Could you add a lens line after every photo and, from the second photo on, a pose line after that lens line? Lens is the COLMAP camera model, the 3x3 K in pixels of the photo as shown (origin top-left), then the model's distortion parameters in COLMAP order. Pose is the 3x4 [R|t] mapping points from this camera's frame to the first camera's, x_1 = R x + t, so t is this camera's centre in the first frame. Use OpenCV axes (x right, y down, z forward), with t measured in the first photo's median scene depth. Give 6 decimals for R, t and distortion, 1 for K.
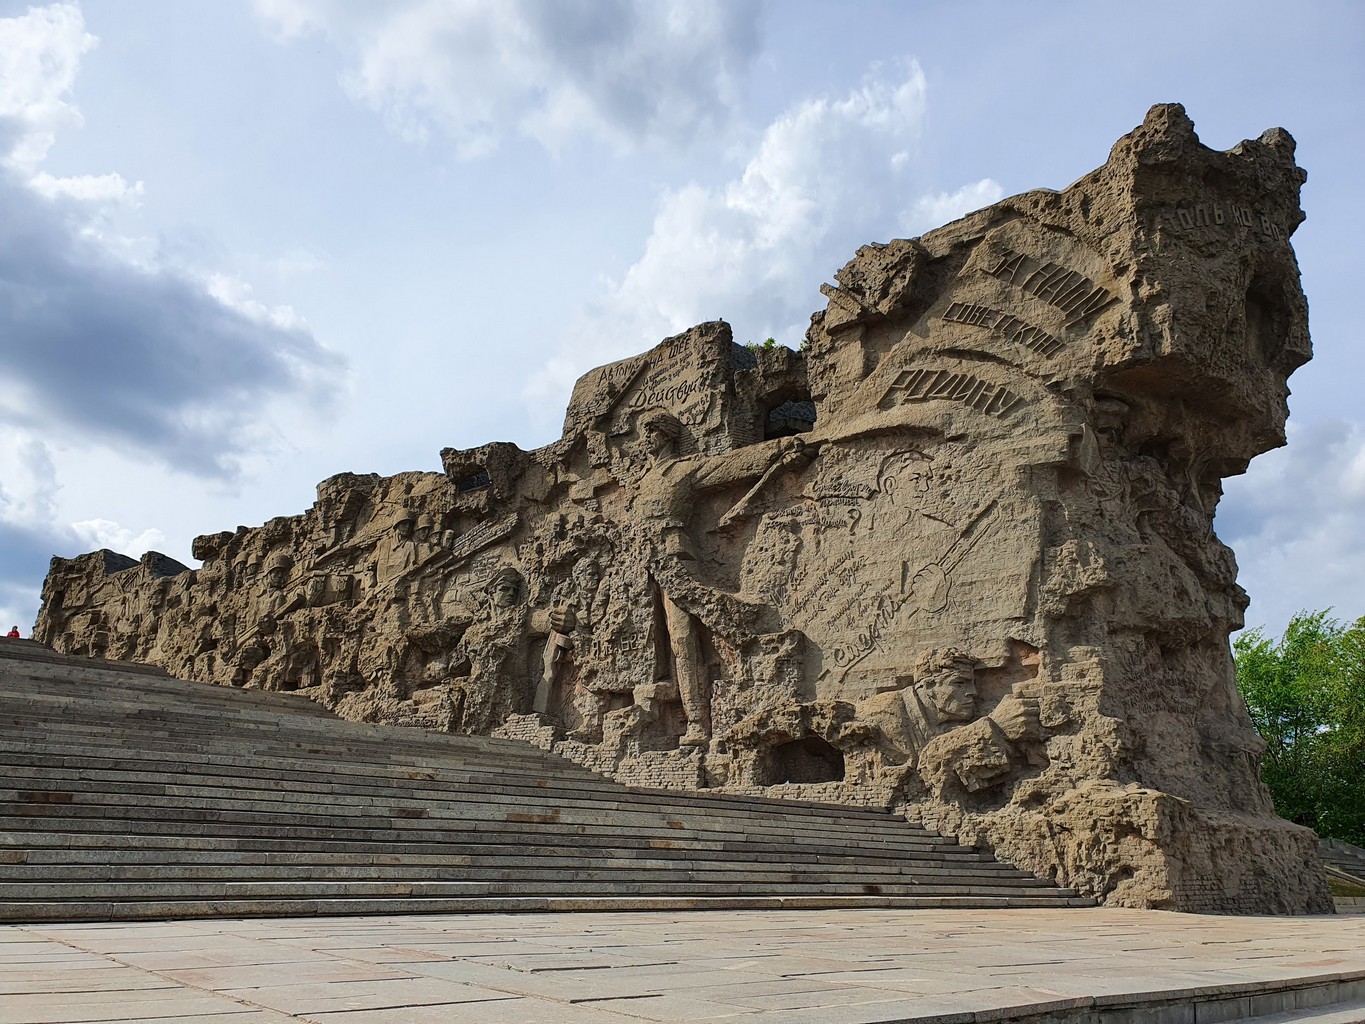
lens RADIAL K [[1065.0, 0, 682.5], [0, 1065.0, 512.0], [0, 0, 1]] dist [0.104975, -0.210406]
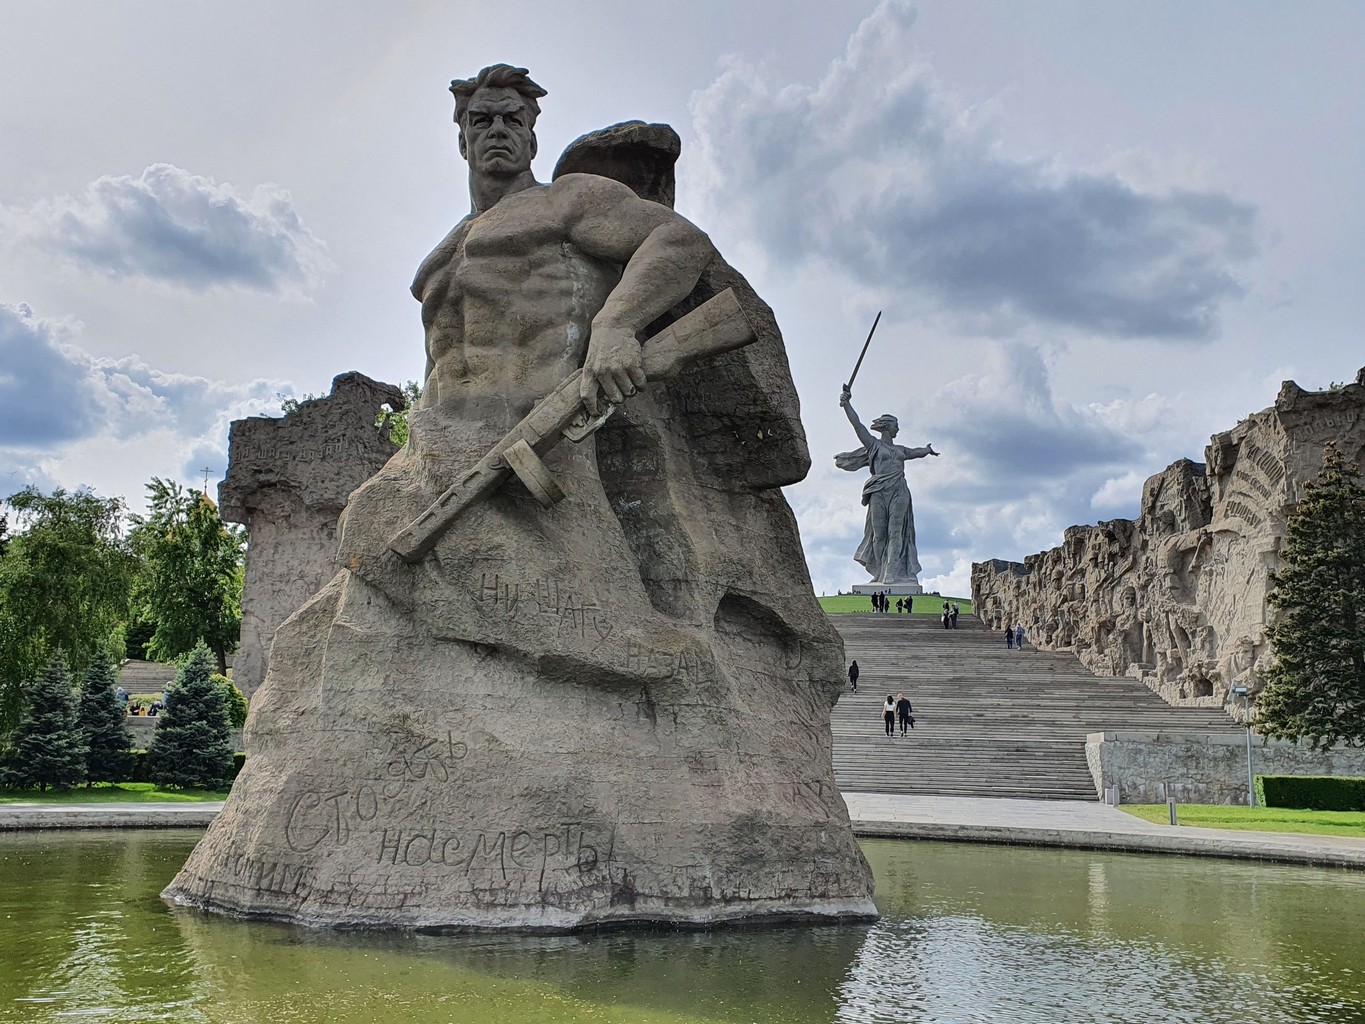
lens RADIAL K [[1366.8, 0, 685.0], [0, 1366.8, 537.3], [0, 0, 1]] dist [0.211708, -0.575564]
pose [[0.659317, -0.116884, -0.742724, 1.375762], [0.233125, 0.970938, 0.054146, -0.414991], [0.714810, -0.208847, 0.667405, -1.423394]]
